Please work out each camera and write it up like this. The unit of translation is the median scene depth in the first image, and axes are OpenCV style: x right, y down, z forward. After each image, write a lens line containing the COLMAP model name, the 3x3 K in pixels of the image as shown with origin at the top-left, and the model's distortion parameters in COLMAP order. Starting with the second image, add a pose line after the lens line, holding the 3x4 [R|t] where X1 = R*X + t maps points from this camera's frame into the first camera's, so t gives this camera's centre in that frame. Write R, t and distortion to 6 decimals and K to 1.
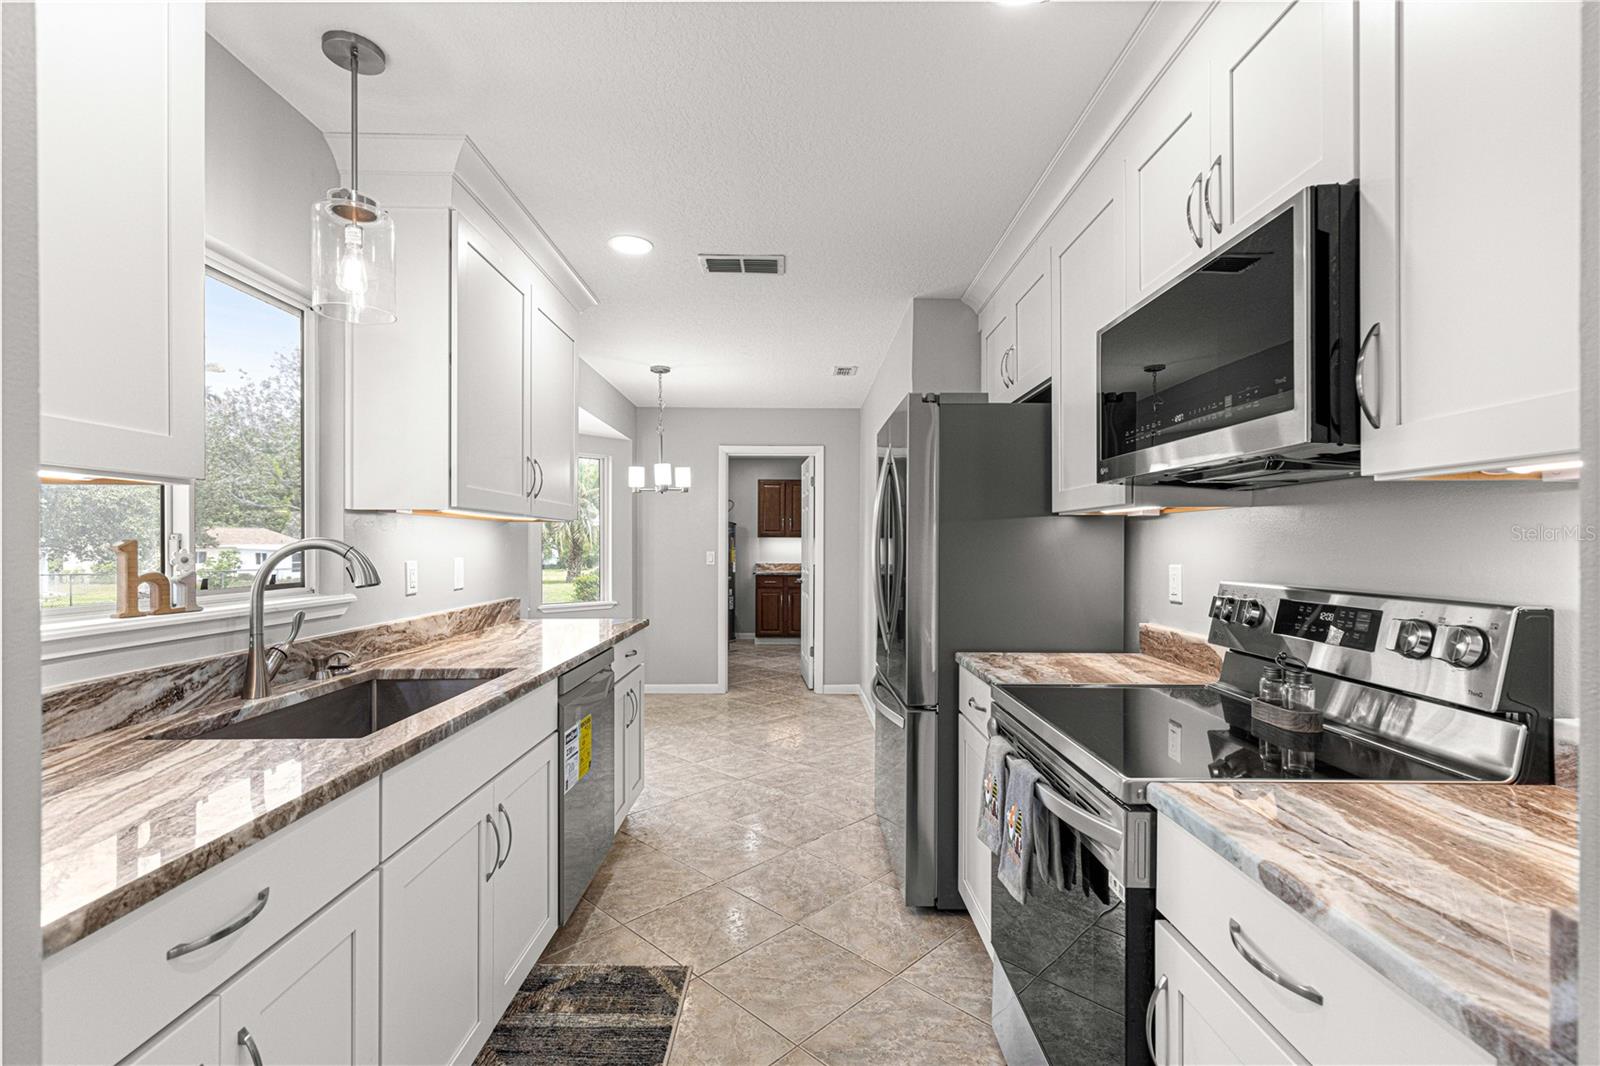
lens RADIAL K [[718.3, 0, 796.6], [0, 718.3, 541.9], [0, 0, 1]] dist [0.009008, -0.000712]
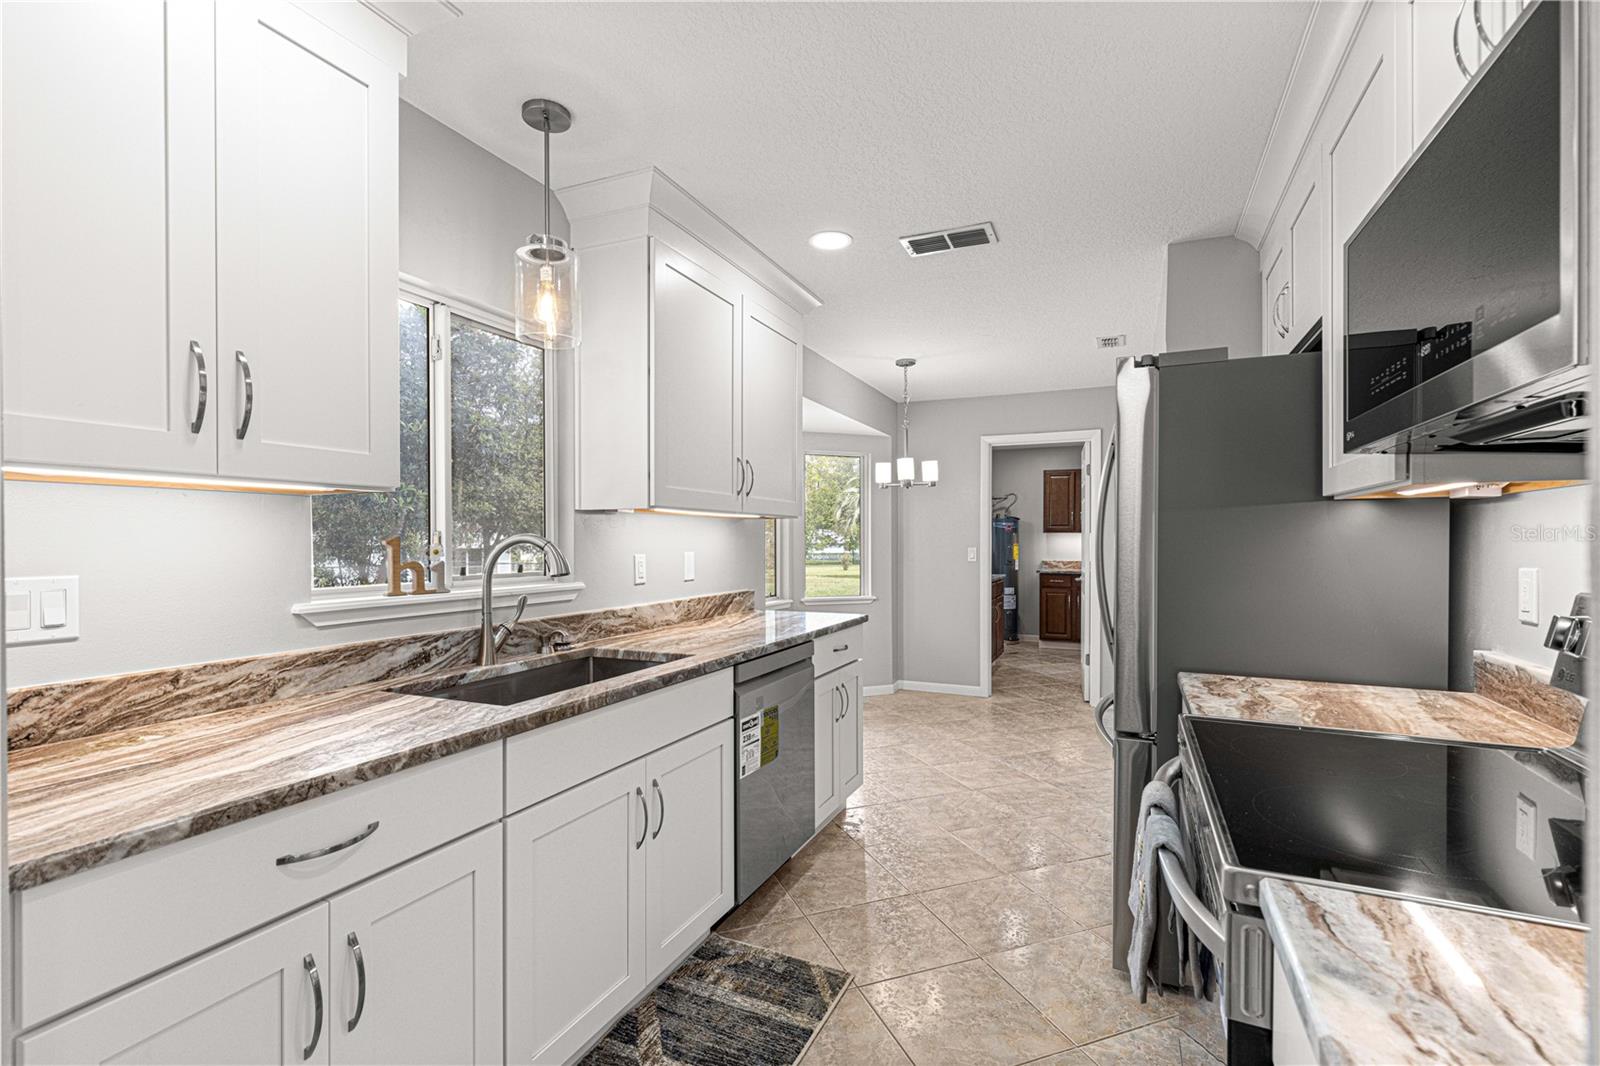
lens RADIAL K [[718.3, 0, 796.6], [0, 718.3, 541.9], [0, 0, 1]] dist [0.009008, -0.000712]
pose [[0.908579, -0.000196, -0.417714, 0.183912], [0.002379, 0.999986, 0.004705, 0.002226], [0.417707, -0.005268, 0.908566, 0.087777]]
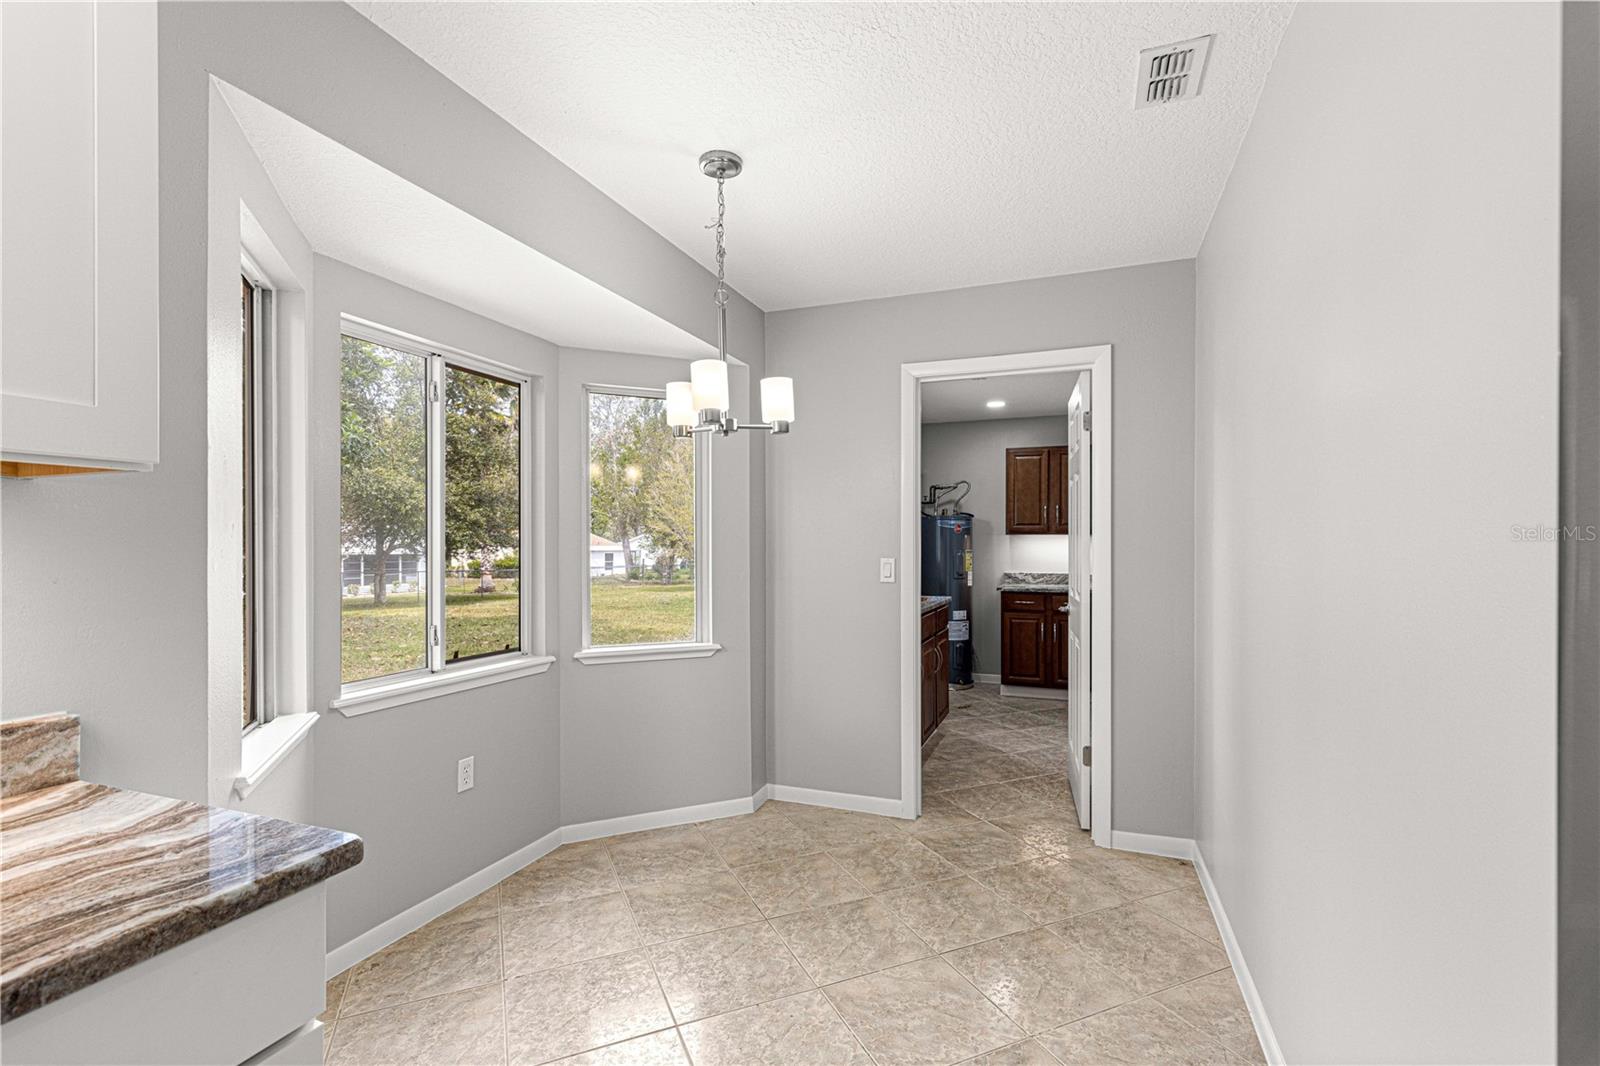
lens RADIAL K [[713.6, 0, 802.9], [0, 713.6, 544.6], [0, 0, 1]] dist [0.003748, -0.000083]
pose [[0.931240, -0.002644, -0.364397, 0.052135], [0.003561, 0.999992, 0.001843, 0.004839], [0.364389, -0.003014, 0.931242, 1.266879]]
